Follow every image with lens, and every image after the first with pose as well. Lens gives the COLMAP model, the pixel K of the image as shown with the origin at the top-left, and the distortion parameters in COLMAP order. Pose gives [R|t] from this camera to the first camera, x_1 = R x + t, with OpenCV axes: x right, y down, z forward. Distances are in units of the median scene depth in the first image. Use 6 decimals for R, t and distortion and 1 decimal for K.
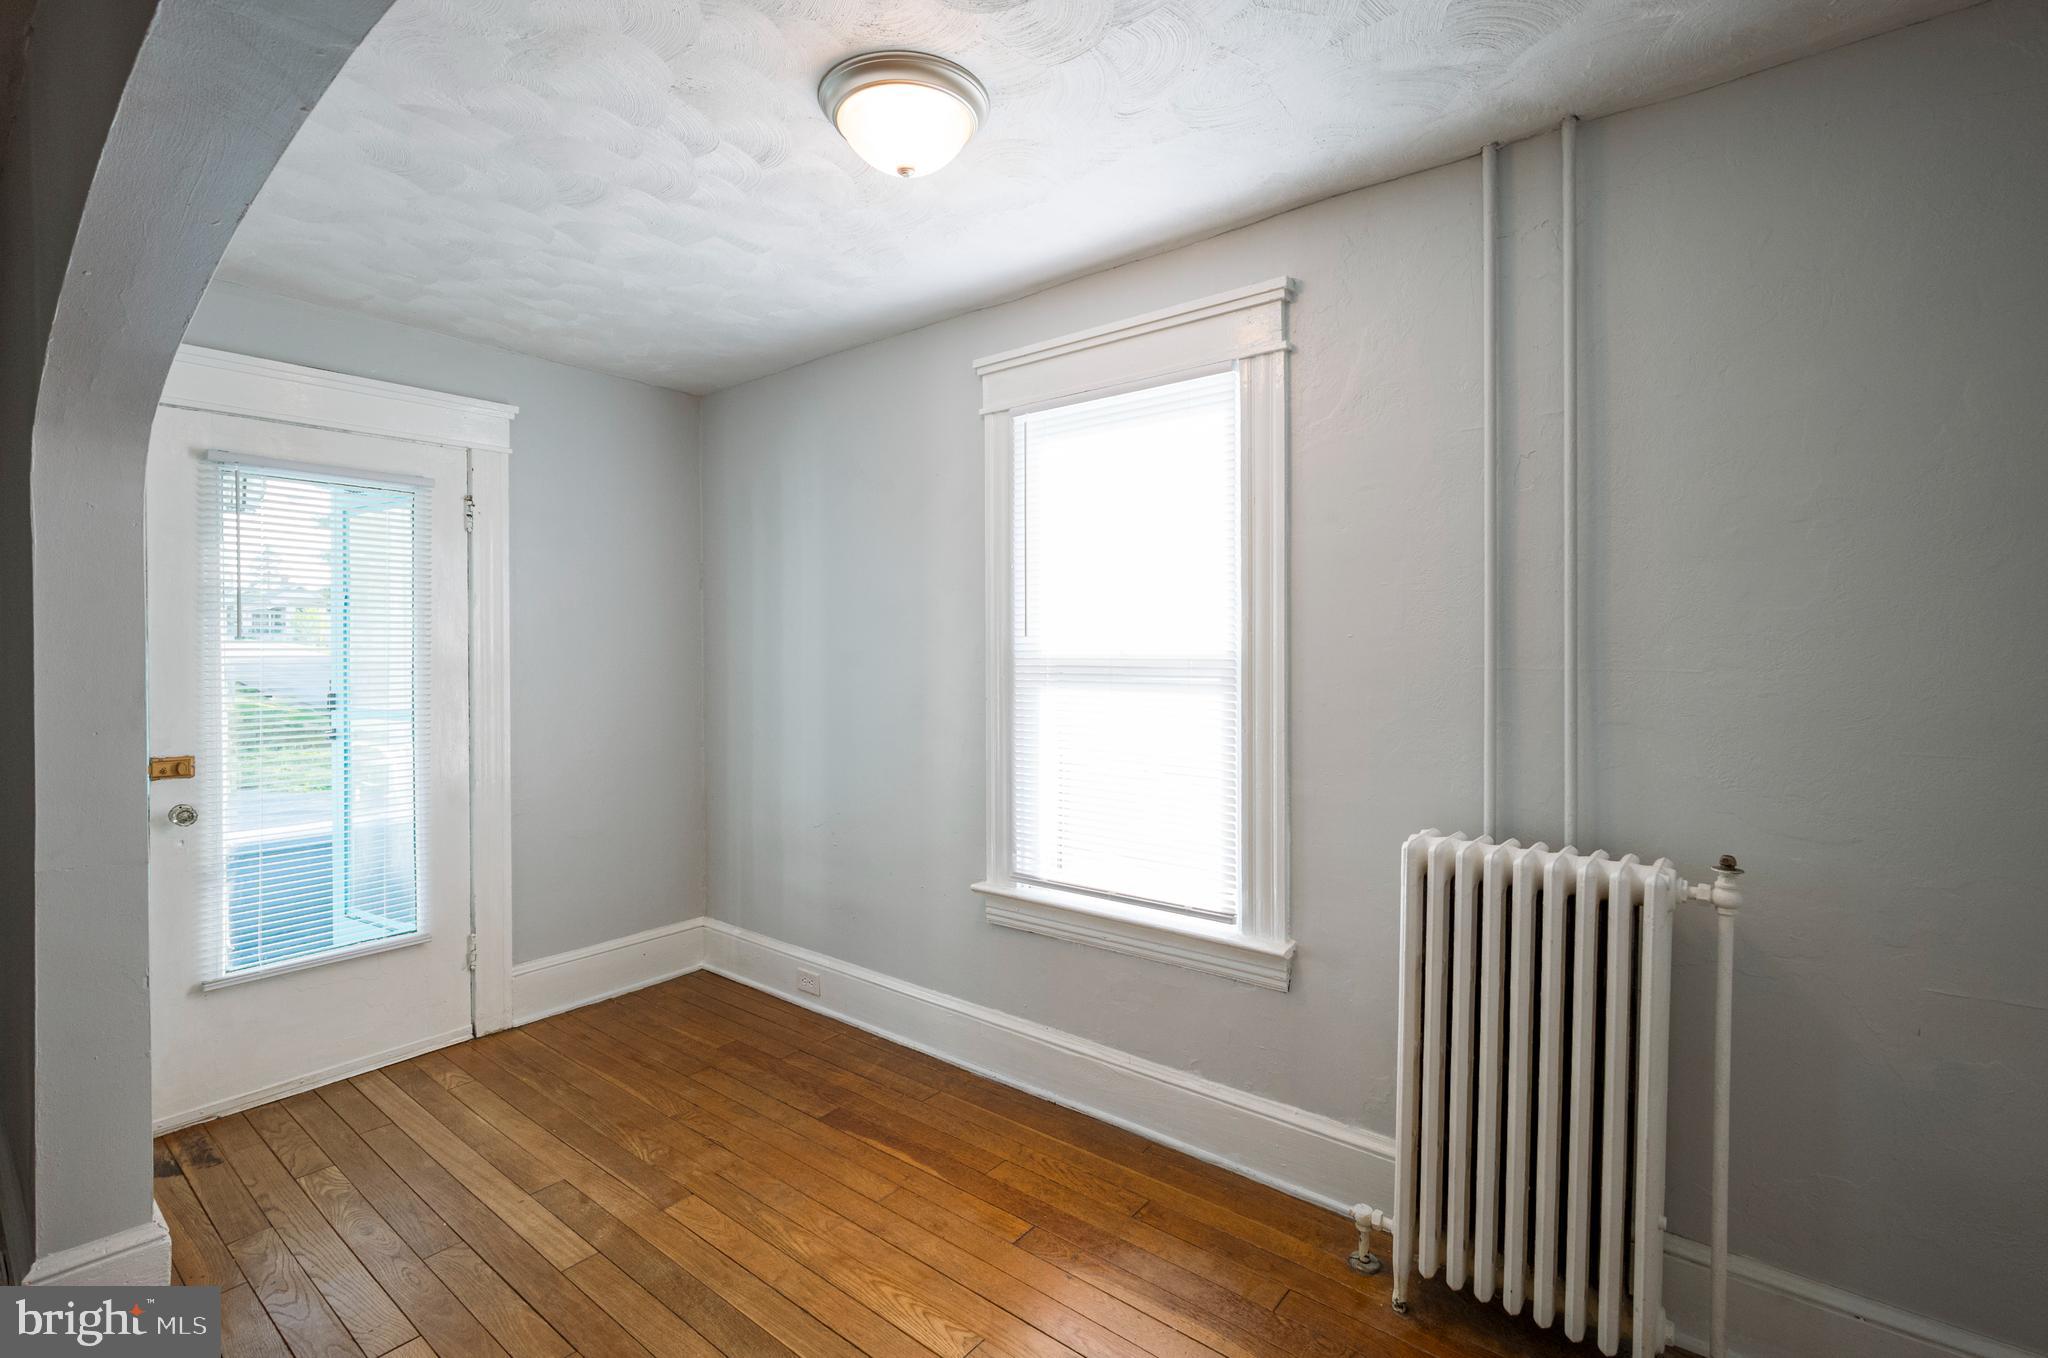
lens RADIAL K [[949.7, 0, 985.0], [0, 949.7, 646.1], [0, 0, 1]] dist [-0.009086, 0.001366]
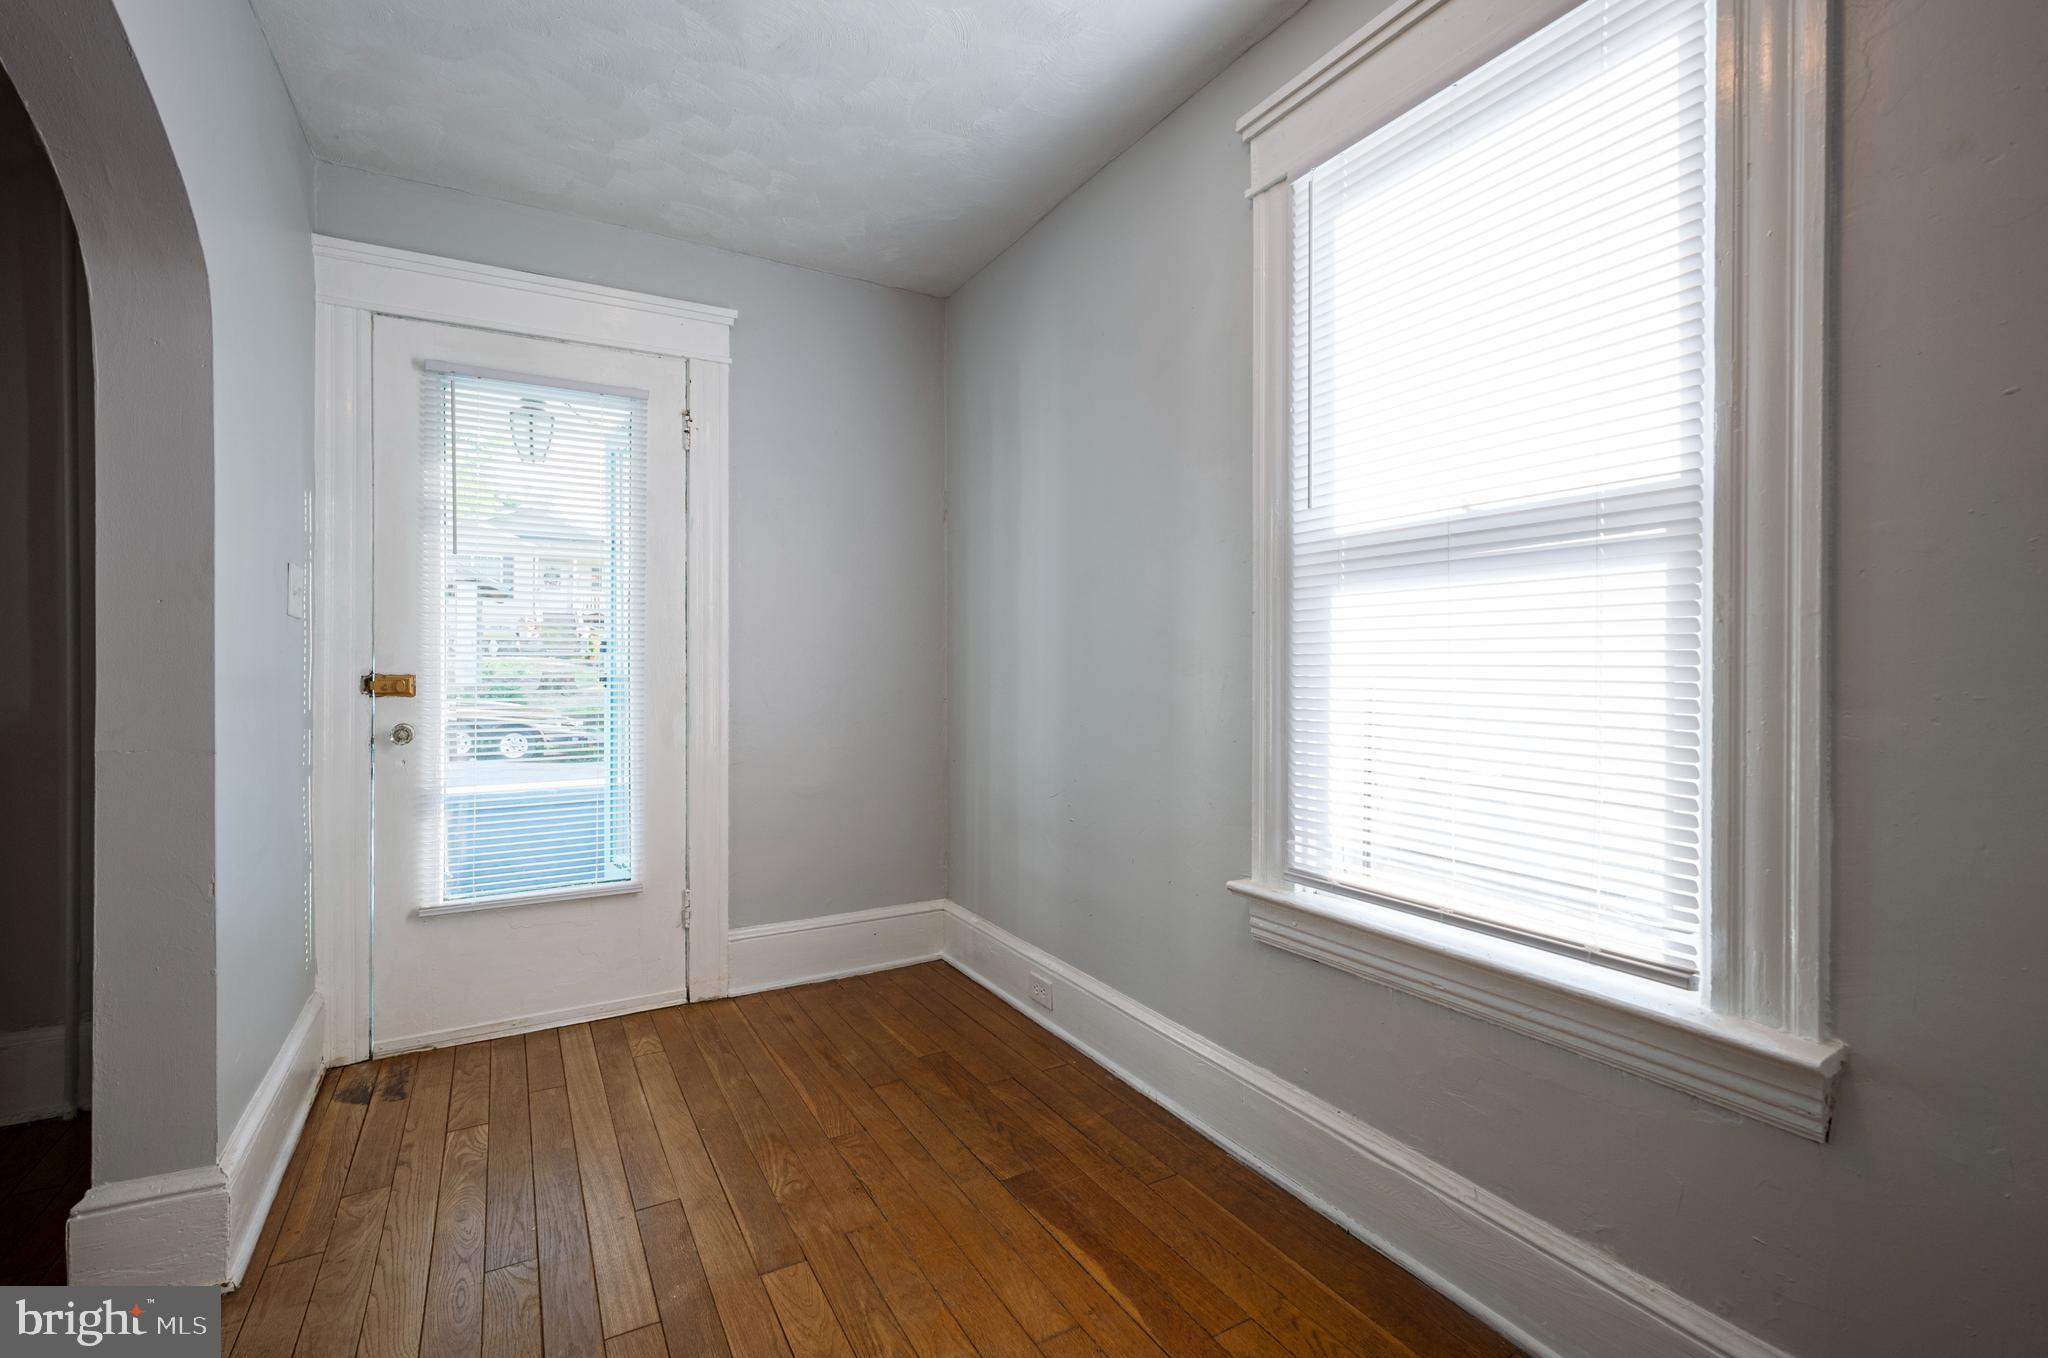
lens RADIAL K [[949.7, 0, 985.0], [0, 949.7, 646.1], [0, 0, 1]] dist [-0.009086, 0.001366]
pose [[0.936643, 0.008868, -0.350174, 0.060278], [-0.011732, 0.999913, -0.006058, 0.086971], [0.350090, 0.009783, 0.936665, 0.292203]]
